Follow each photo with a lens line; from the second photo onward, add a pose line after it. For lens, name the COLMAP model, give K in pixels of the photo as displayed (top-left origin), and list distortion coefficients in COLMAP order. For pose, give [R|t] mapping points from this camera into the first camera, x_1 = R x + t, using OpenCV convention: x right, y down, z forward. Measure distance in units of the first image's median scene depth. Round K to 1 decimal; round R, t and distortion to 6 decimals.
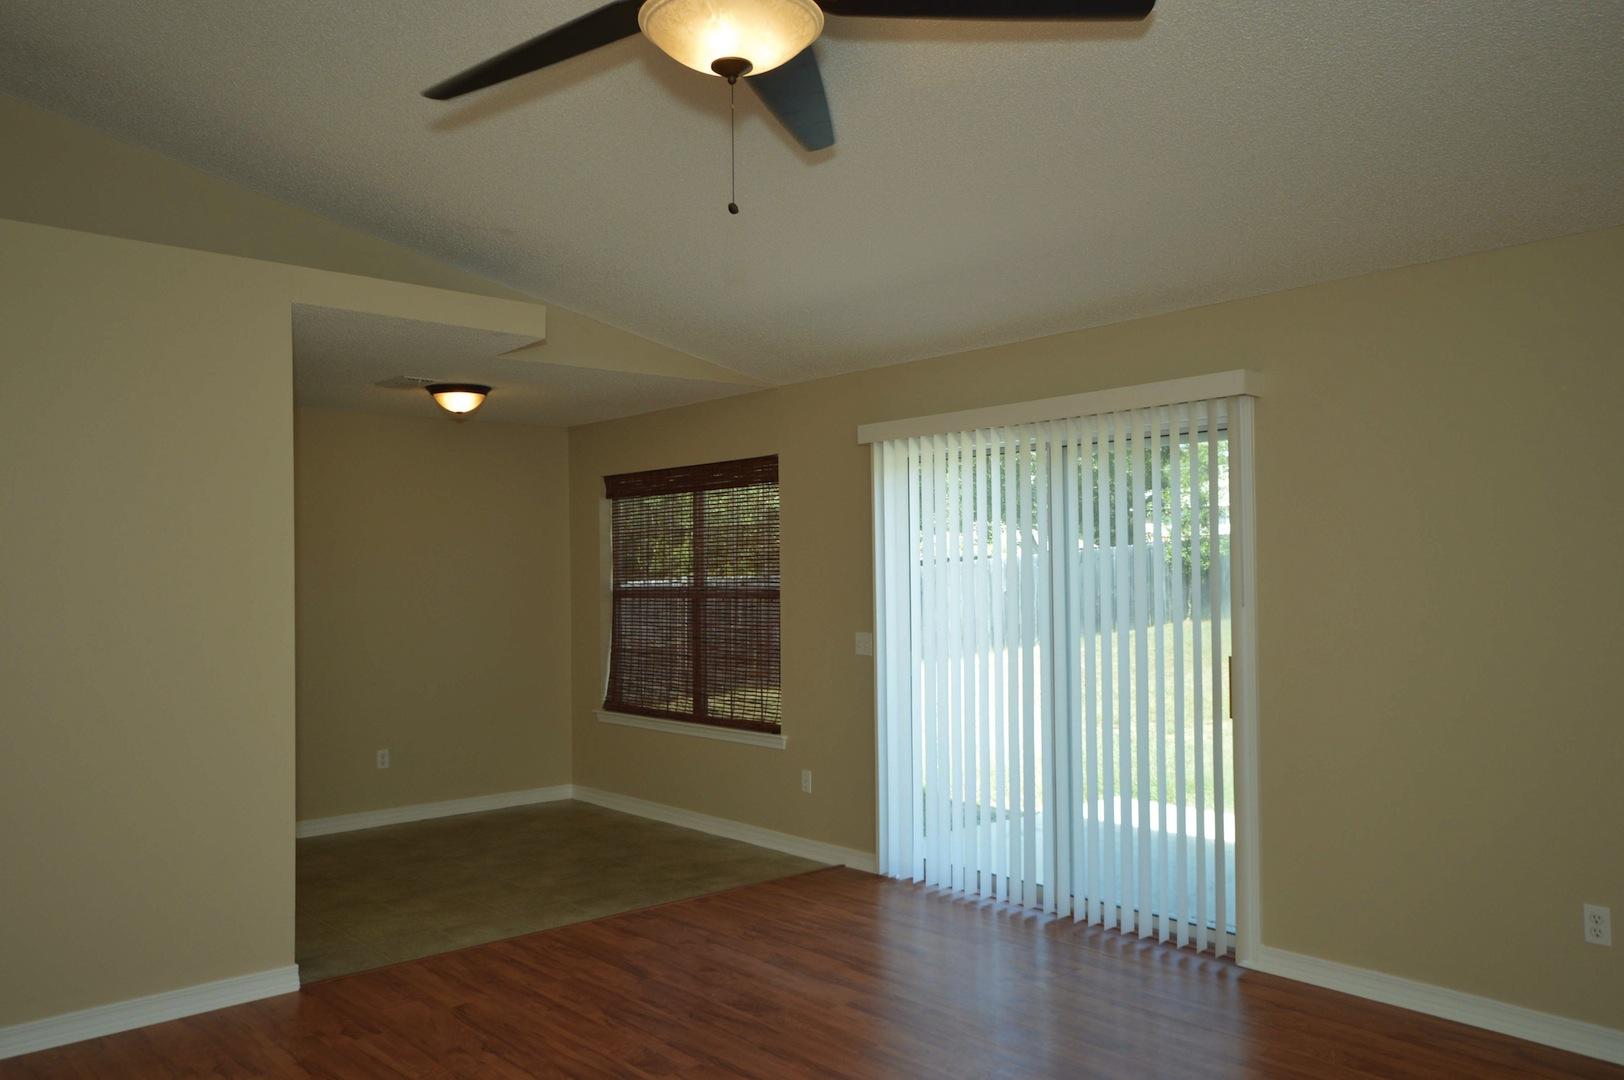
lens RADIAL K [[1217.7, 0, 805.8], [0, 1217.7, 540.9], [0, 0, 1]] dist [0.024126, 0.015558]
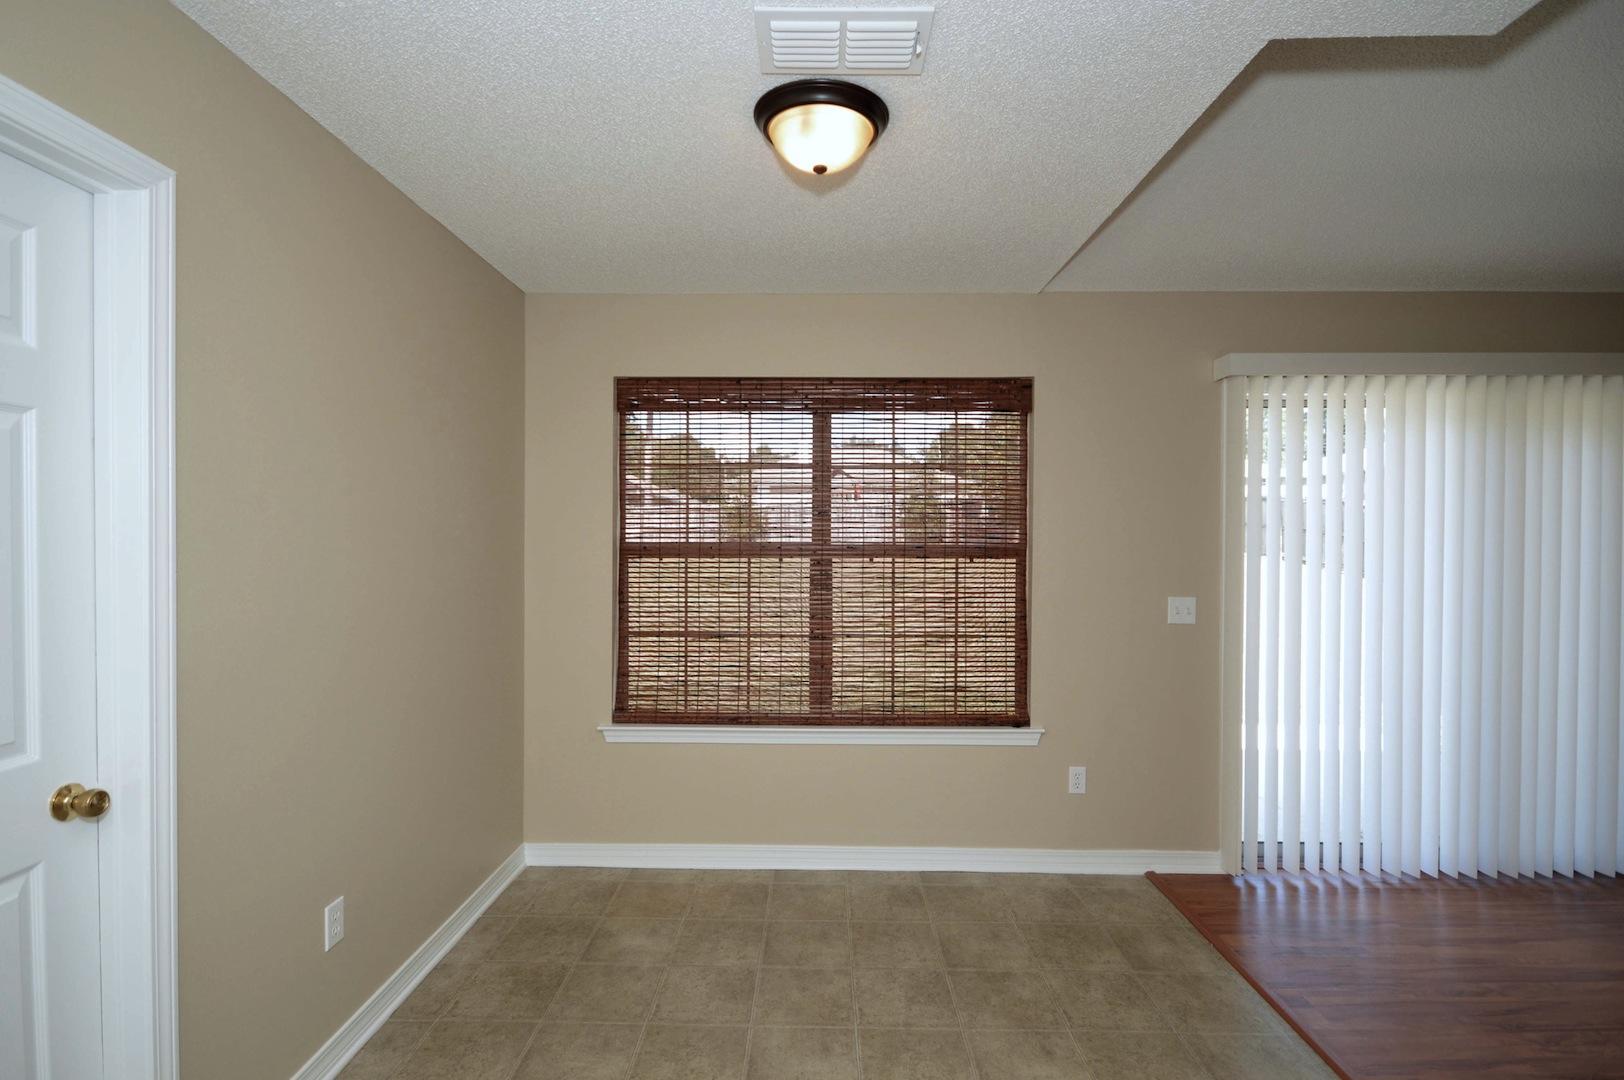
lens RADIAL K [[750.0, 0, 811.9], [0, 750.0, 545.5], [0, 0, 1]] dist [0.015003, -0.012014]
pose [[0.665976, 0.004115, 0.745962, -0.535997], [-0.034644, 0.999076, 0.025418, 0.034299], [-0.745169, -0.042771, 0.665503, 0.859546]]
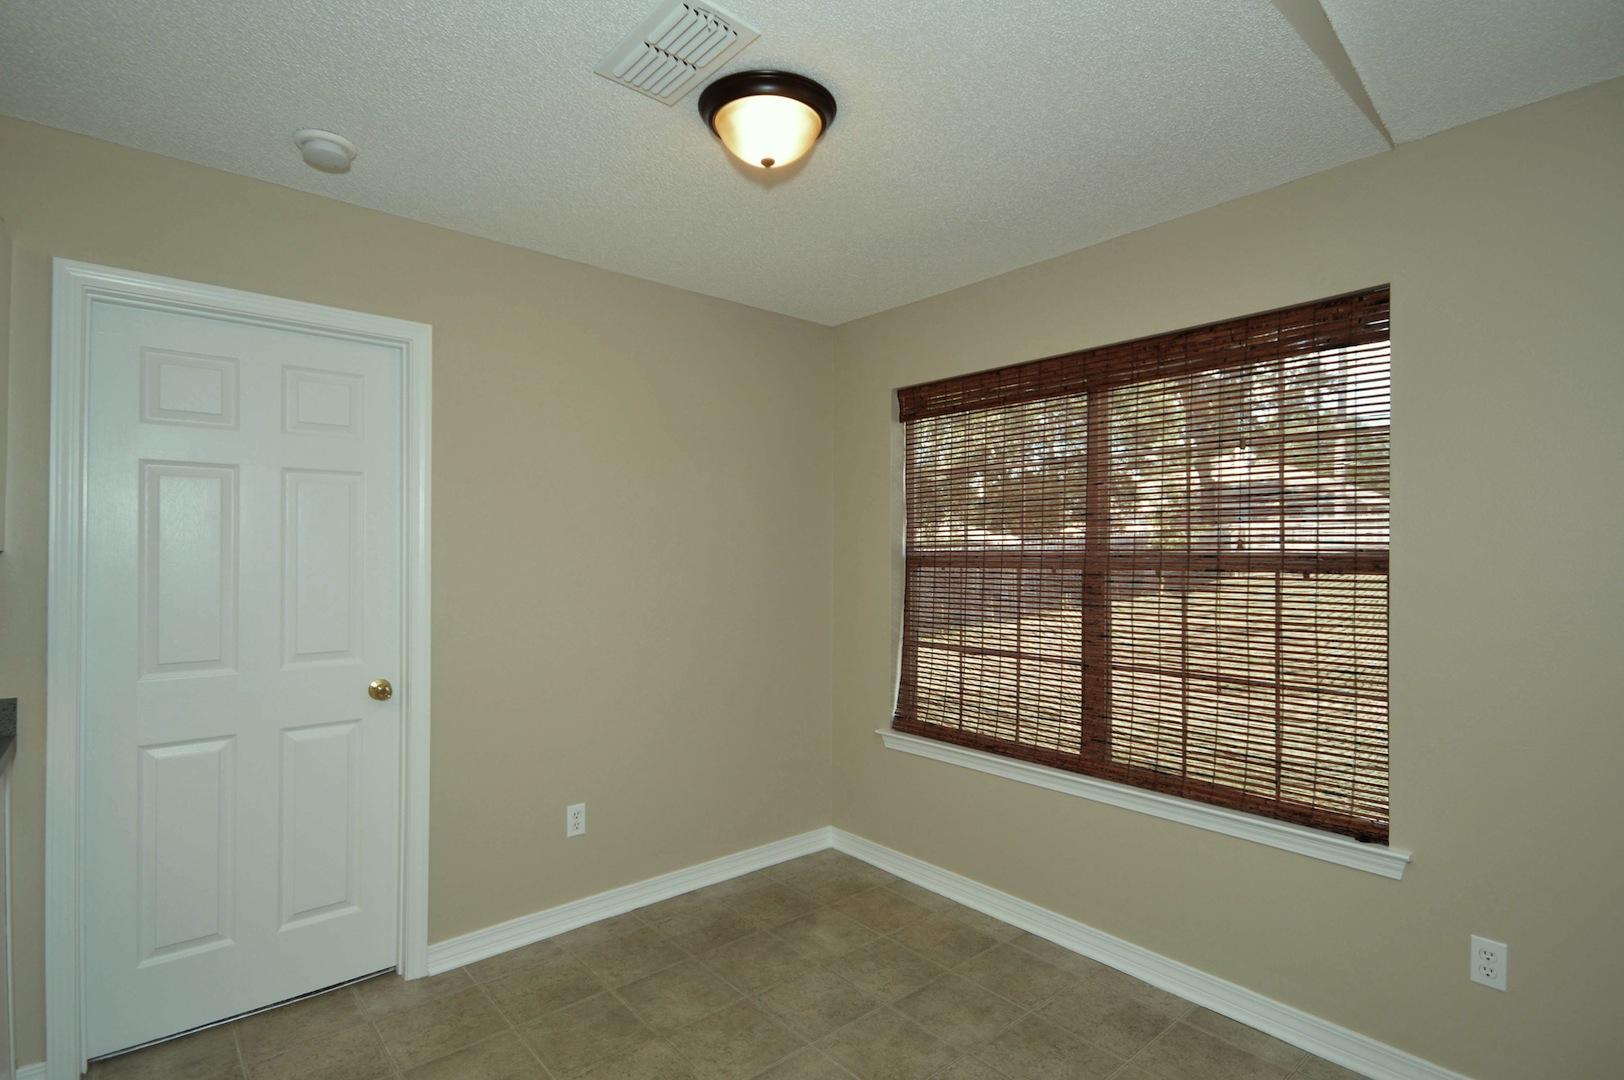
lens RADIAL K [[779.4, 0, 819.5], [0, 779.4, 546.3], [0, 0, 1]] dist [0.013323, -0.002150]
pose [[0.999833, 0.014313, 0.011337, -0.284417], [-0.014541, 0.999689, 0.020273, 0.036154], [-0.011043, -0.020435, 0.999730, 0.751545]]
